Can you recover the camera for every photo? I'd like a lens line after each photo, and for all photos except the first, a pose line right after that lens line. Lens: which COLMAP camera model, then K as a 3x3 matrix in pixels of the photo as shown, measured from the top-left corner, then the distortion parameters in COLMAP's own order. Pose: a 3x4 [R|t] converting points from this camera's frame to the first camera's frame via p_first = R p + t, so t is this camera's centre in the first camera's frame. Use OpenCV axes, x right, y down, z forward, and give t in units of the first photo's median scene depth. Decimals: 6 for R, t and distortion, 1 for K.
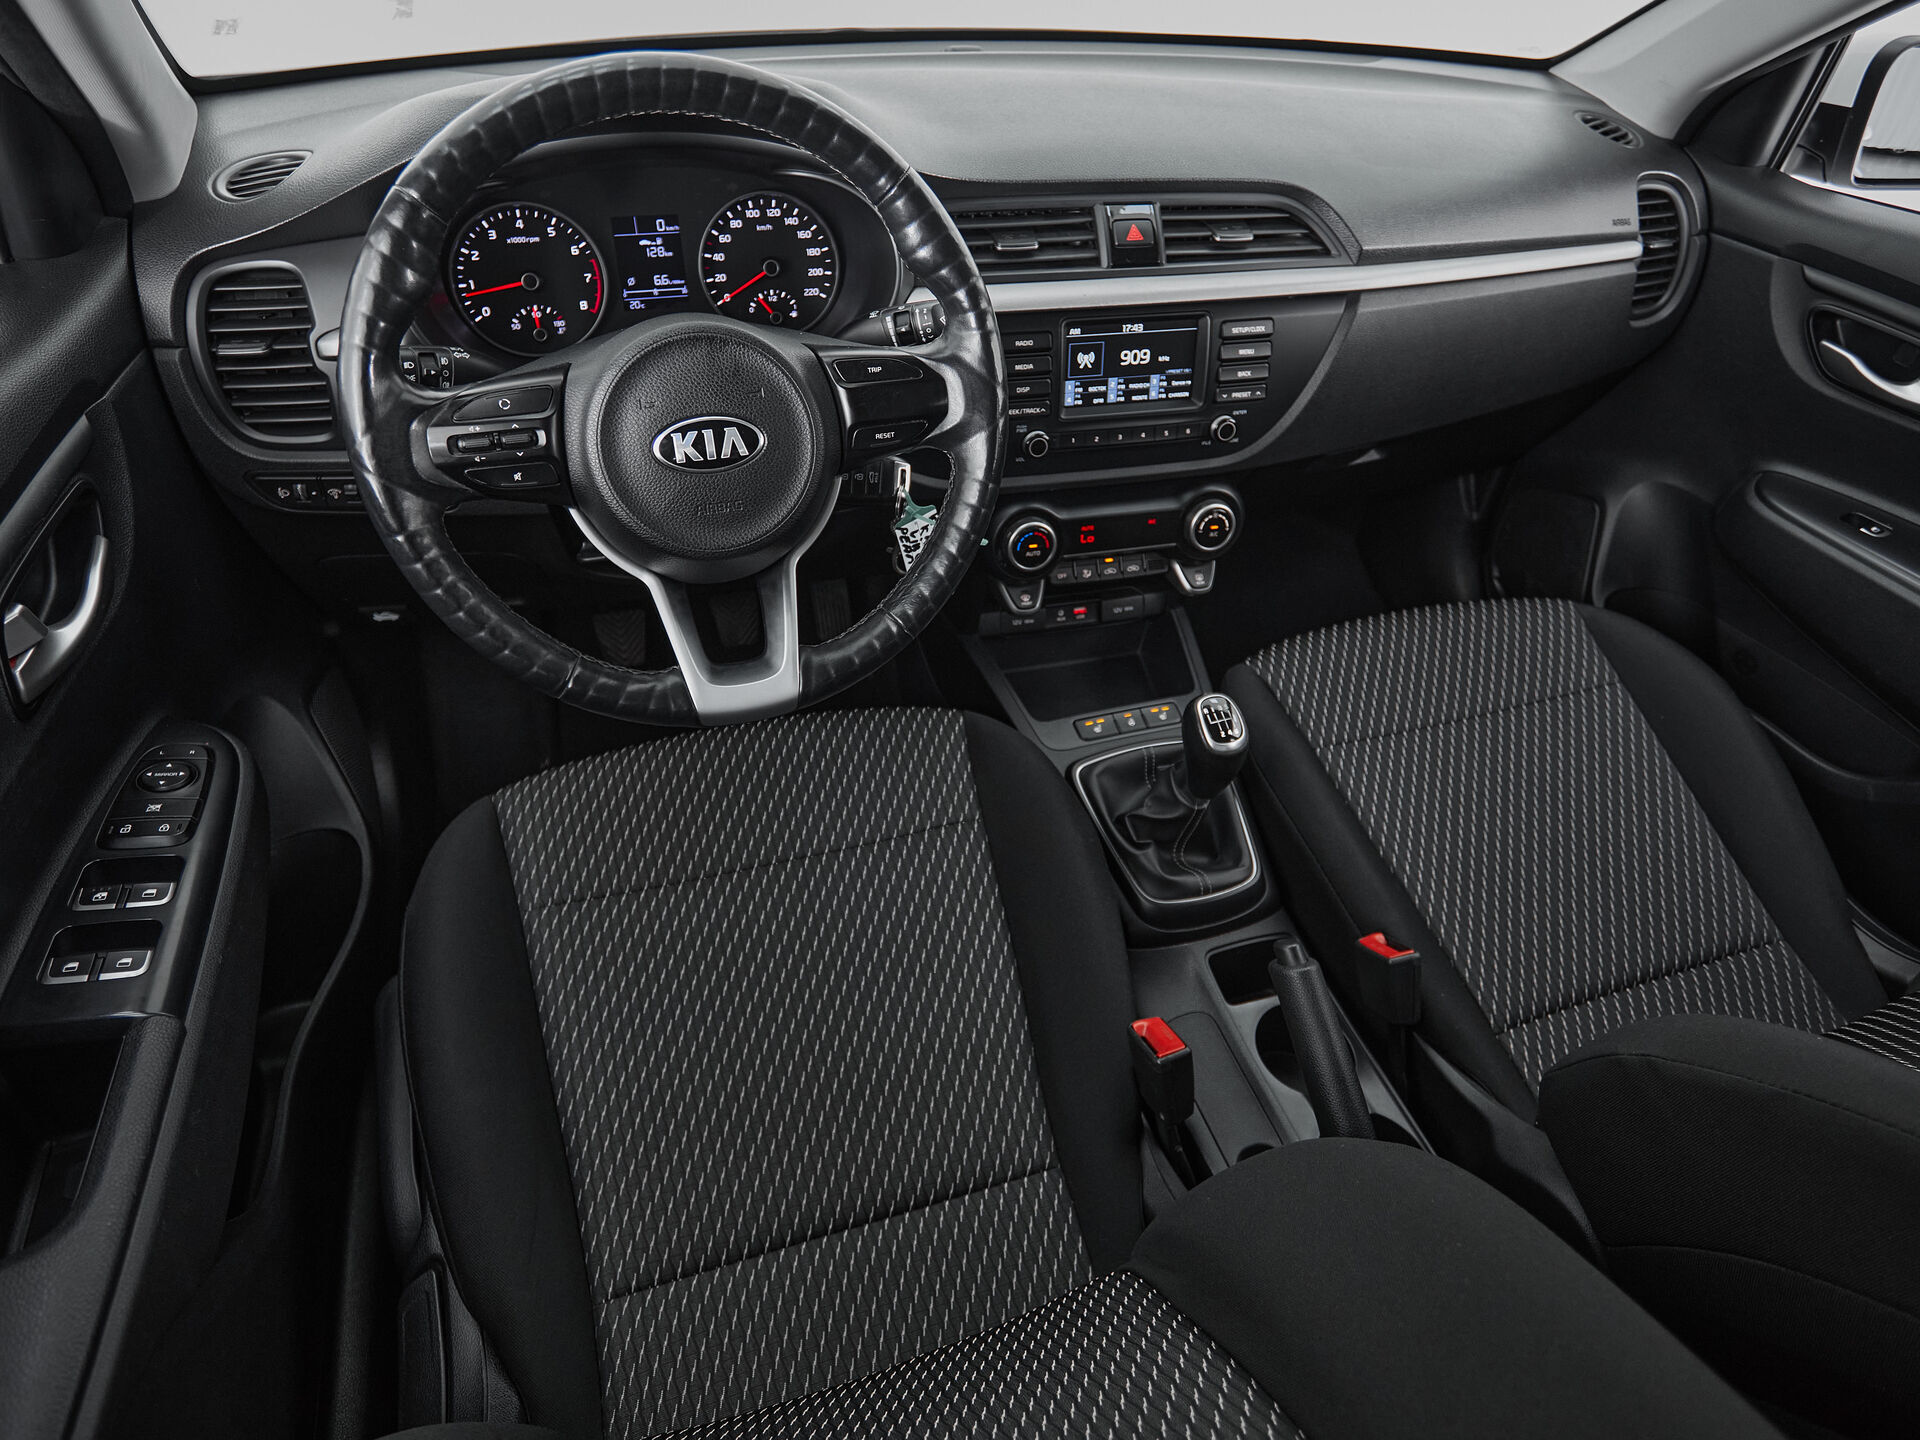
lens RADIAL K [[1091.0, 0, 980.9], [0, 1091.0, 698.1], [0, 0, 1]] dist [0.004375, -0.009070]
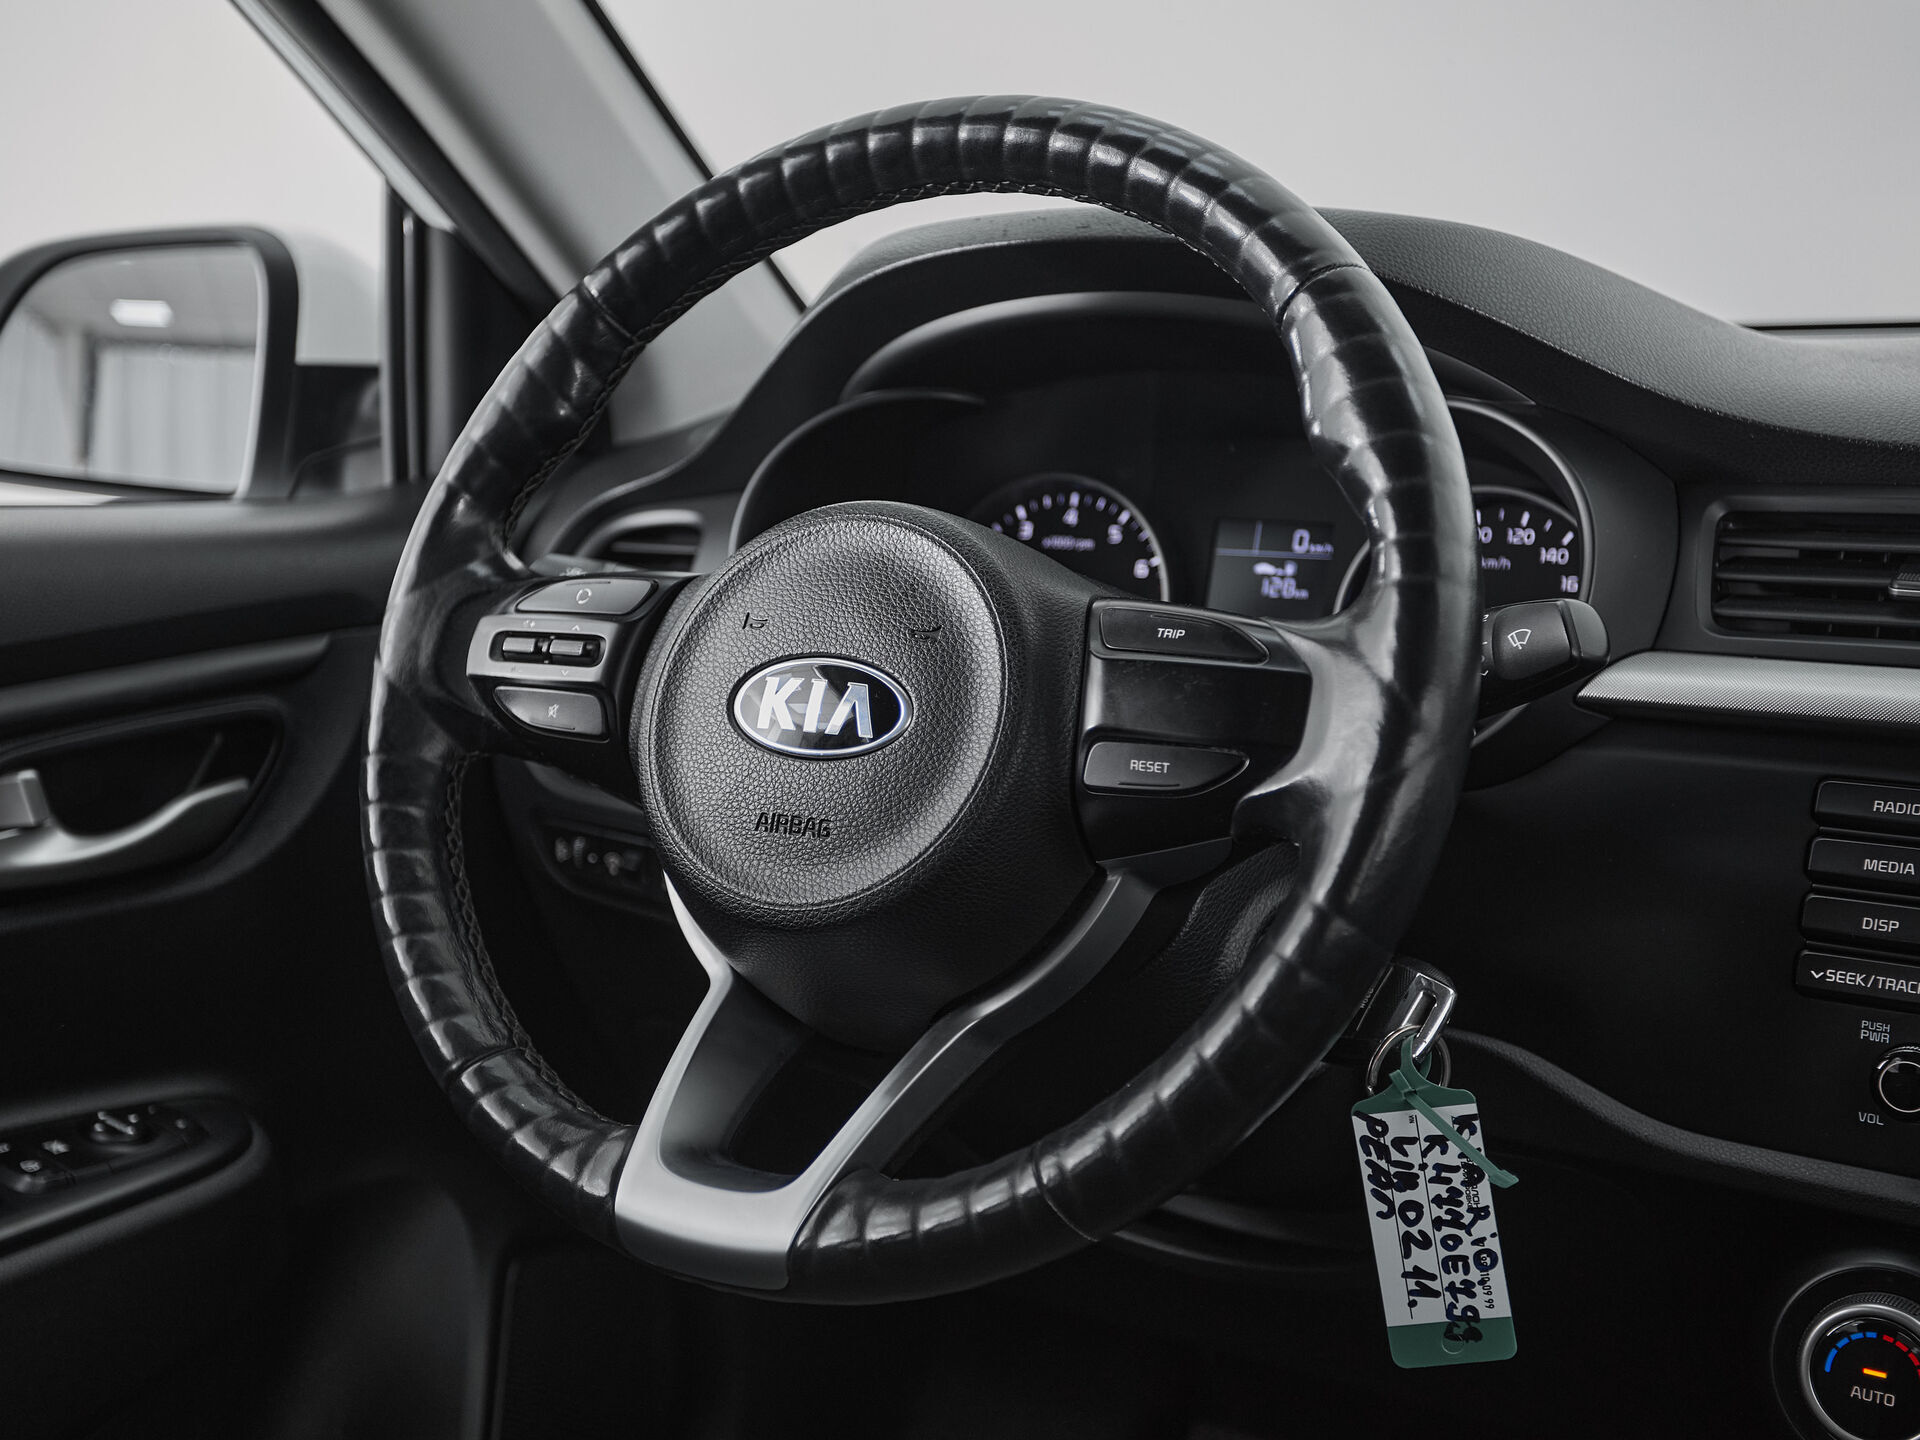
lens RADIAL K [[2593.8, 0, 806.5], [0, 2593.8, 711.0], [0, 0, 1]] dist [0.033967, 0.000000]
pose [[0.618198, 0.072081, -0.782710, 0.511224], [-0.468143, 0.833672, -0.292973, 0.095756], [0.631406, 0.547535, 0.549119, 0.225153]]
